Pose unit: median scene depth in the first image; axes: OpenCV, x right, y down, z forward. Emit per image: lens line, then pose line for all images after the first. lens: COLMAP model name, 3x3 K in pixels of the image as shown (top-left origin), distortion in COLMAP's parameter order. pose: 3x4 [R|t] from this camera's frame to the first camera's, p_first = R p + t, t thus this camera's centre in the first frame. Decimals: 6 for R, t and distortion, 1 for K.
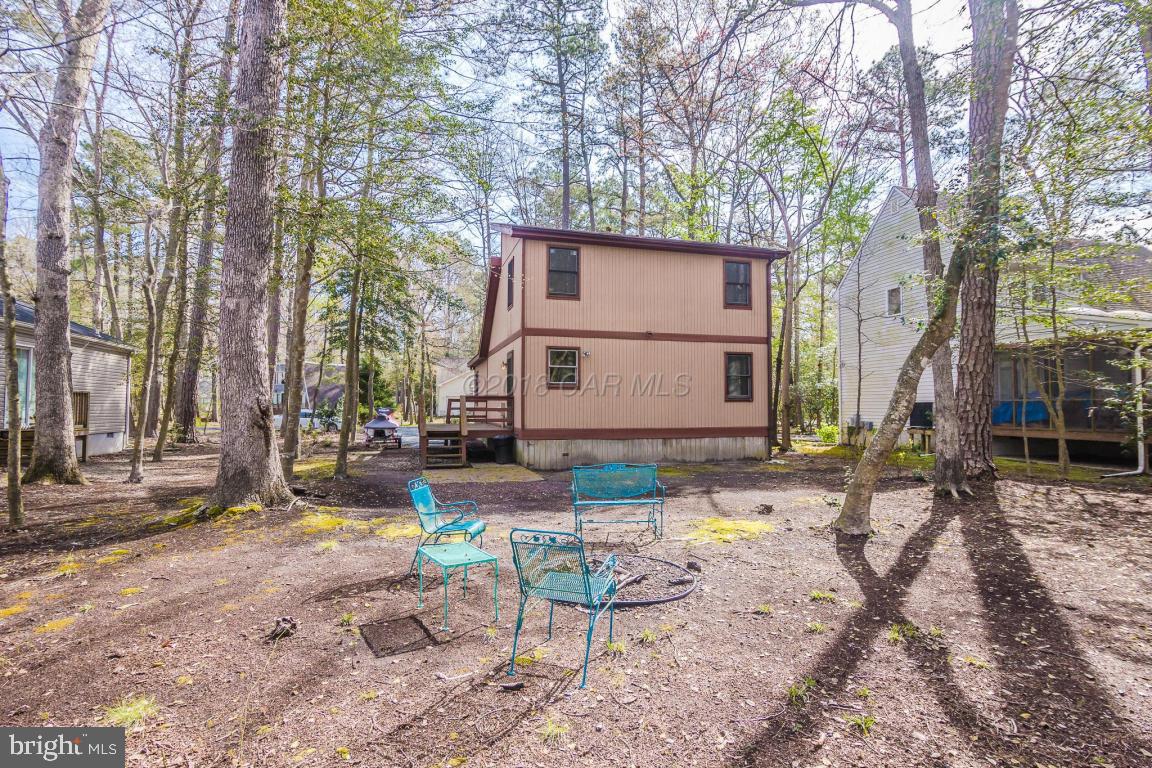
lens RADIAL K [[547.1, 0, 584.8], [0, 547.1, 369.0], [0, 0, 1]] dist [-0.019460, 0.000925]
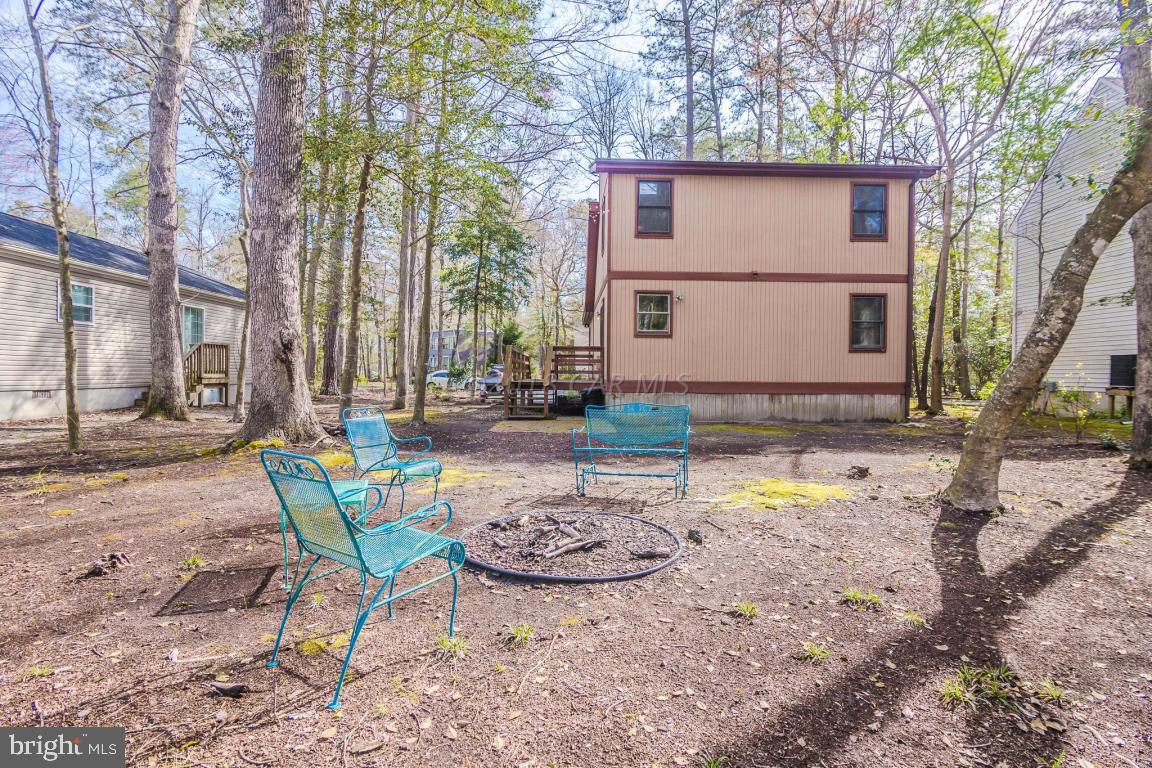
lens RADIAL K [[547.1, 0, 584.8], [0, 547.1, 369.0], [0, 0, 1]] dist [-0.019460, 0.000925]
pose [[0.969056, 0.004724, -0.246795, 0.149547], [0.011189, 0.997949, 0.063036, 0.060628], [0.246587, -0.063847, 0.967015, 0.179739]]
